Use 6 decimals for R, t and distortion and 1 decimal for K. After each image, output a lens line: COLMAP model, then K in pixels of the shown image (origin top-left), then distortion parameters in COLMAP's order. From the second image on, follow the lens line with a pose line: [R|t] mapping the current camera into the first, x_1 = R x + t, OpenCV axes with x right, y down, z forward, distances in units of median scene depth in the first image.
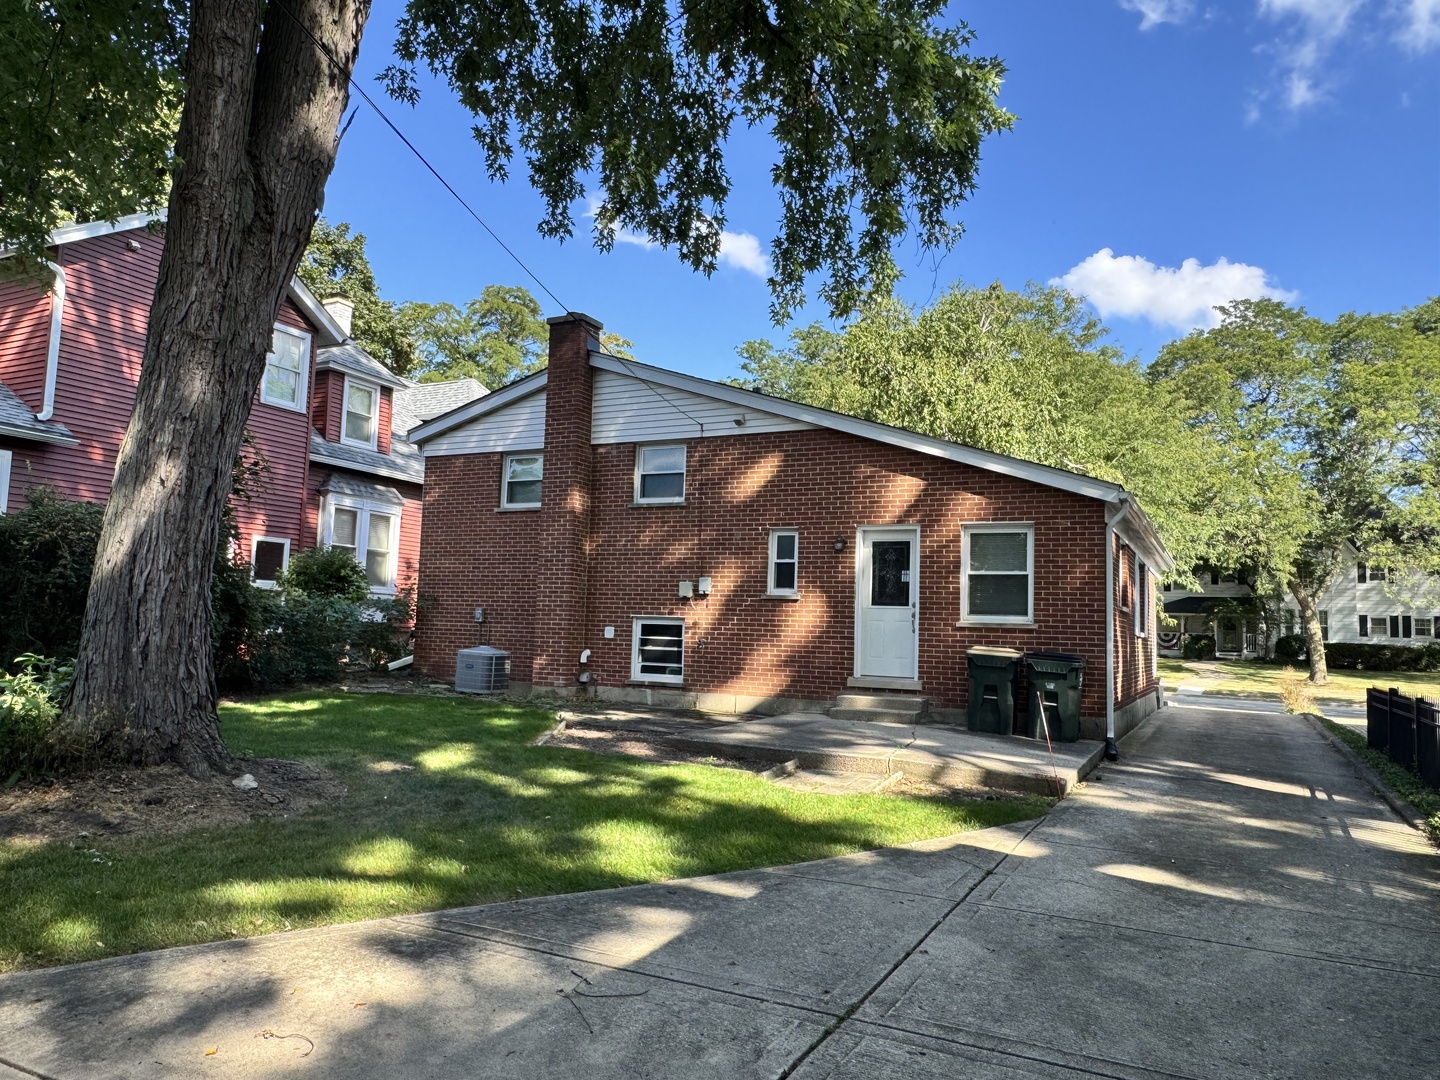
lens RADIAL K [[984.6, 0, 720.0], [0, 984.6, 540.0], [0, 0, 1]] dist [0.000850, 0.002969]
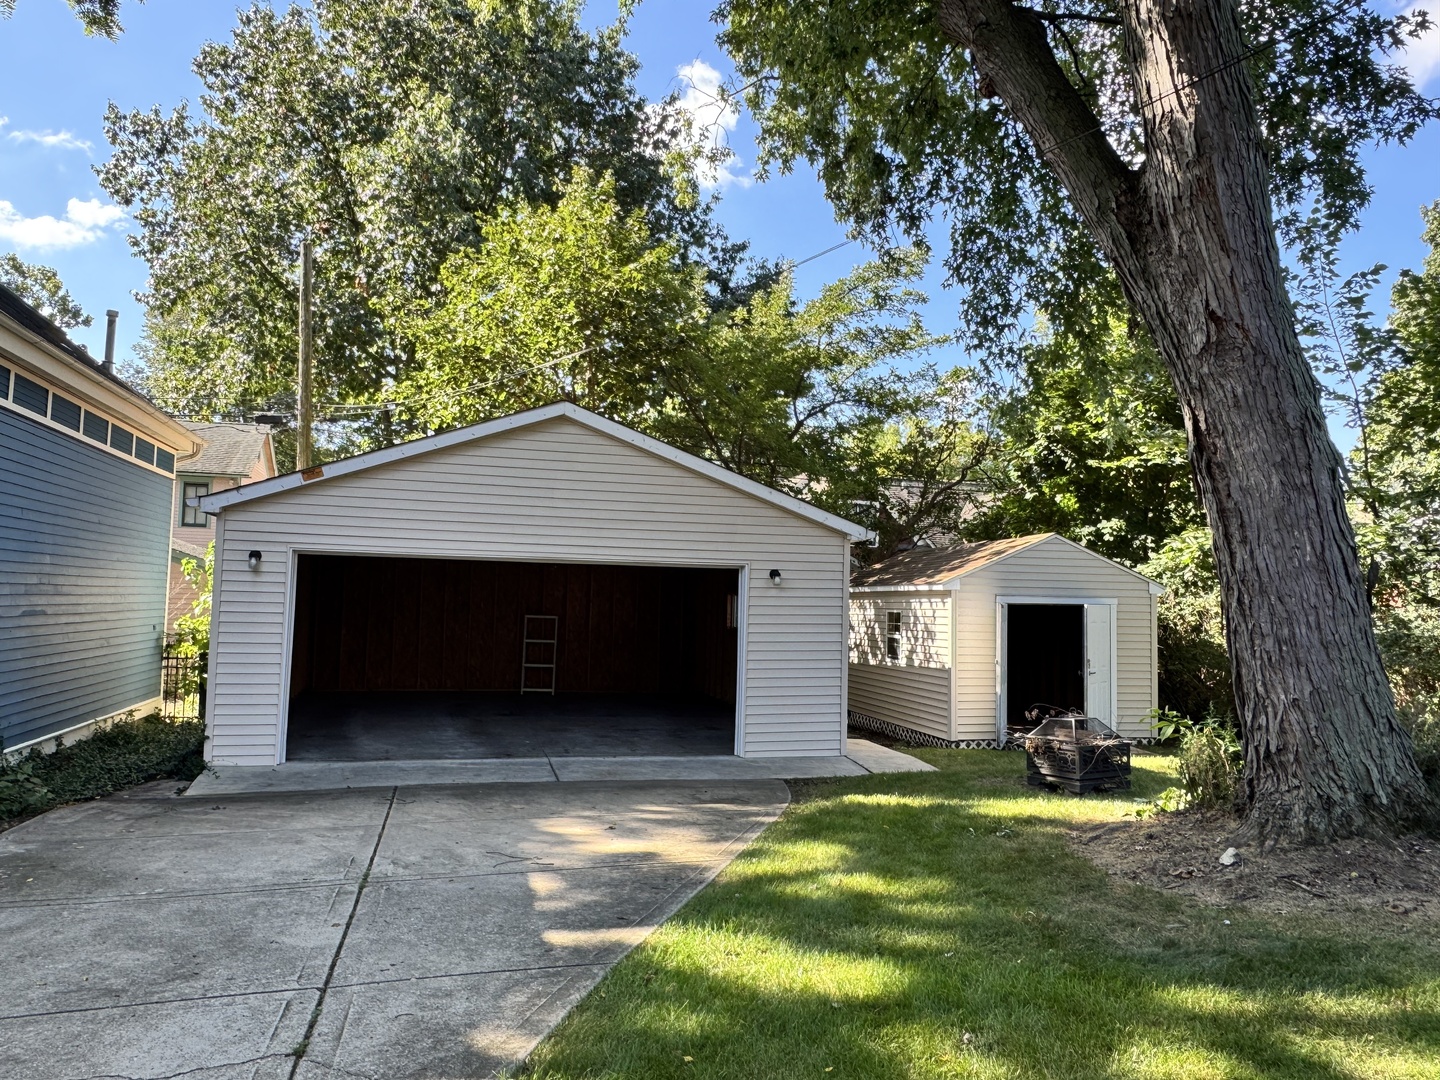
lens RADIAL K [[984.6, 0, 720.0], [0, 984.6, 540.0], [0, 0, 1]] dist [0.000850, 0.002969]
pose [[-0.735094, -0.096519, -0.671060, 0.654773], [0.015117, 0.987235, -0.158554, 0.164304], [0.677797, -0.126696, -0.724251, 2.083232]]
